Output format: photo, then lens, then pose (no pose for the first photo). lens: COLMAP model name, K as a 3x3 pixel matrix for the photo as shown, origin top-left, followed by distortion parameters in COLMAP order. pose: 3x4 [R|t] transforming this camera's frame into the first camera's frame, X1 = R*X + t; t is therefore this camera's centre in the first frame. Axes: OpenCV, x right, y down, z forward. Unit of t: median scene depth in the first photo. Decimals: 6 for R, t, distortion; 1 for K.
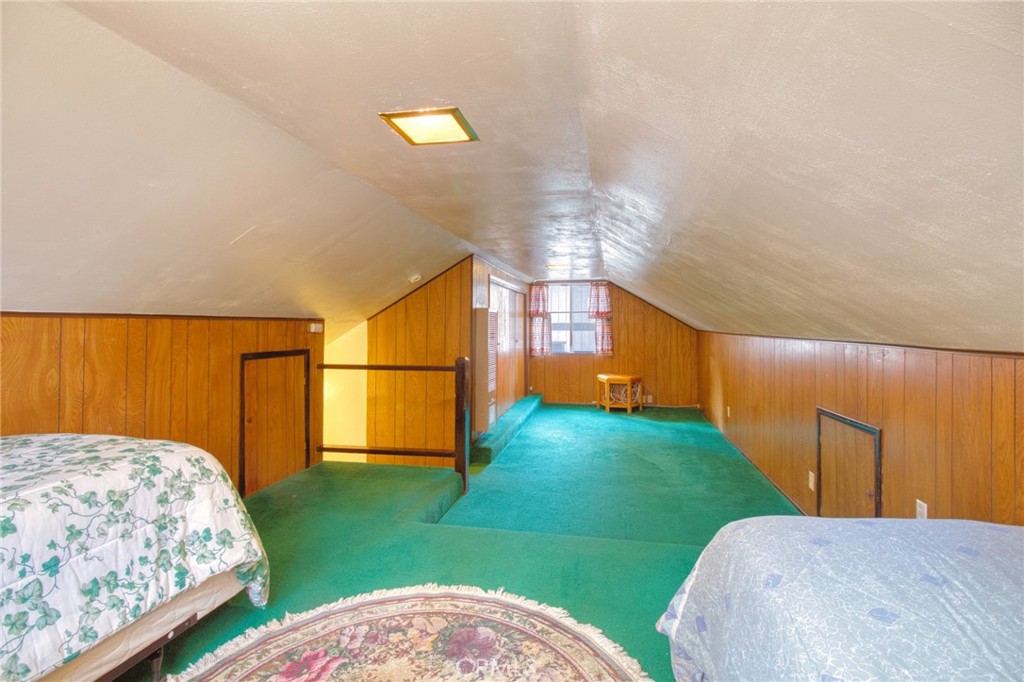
lens RADIAL K [[482.5, 0, 512.7], [0, 482.5, 331.7], [0, 0, 1]] dist [0.000660, -0.003694]
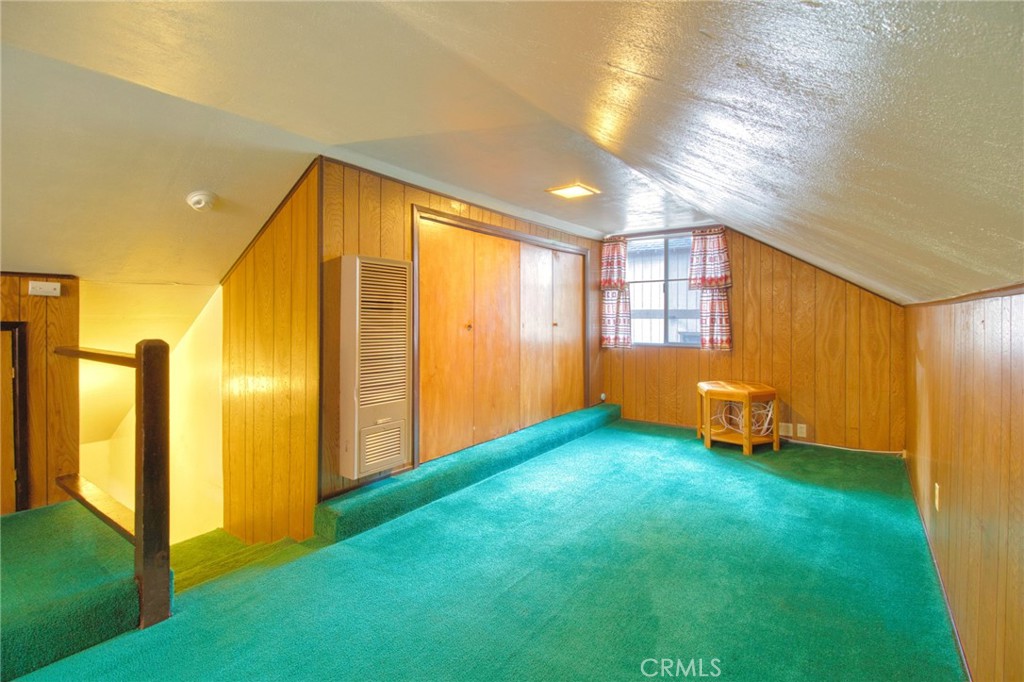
lens RADIAL K [[482.5, 0, 506.2], [0, 482.5, 323.0], [0, 0, 1]] dist [0.000660, -0.003694]
pose [[0.911197, 0.006079, -0.411926, 0.201830], [-0.006339, 0.999980, 0.000735, 0.016419], [0.411922, 0.001942, 0.911217, 0.348077]]
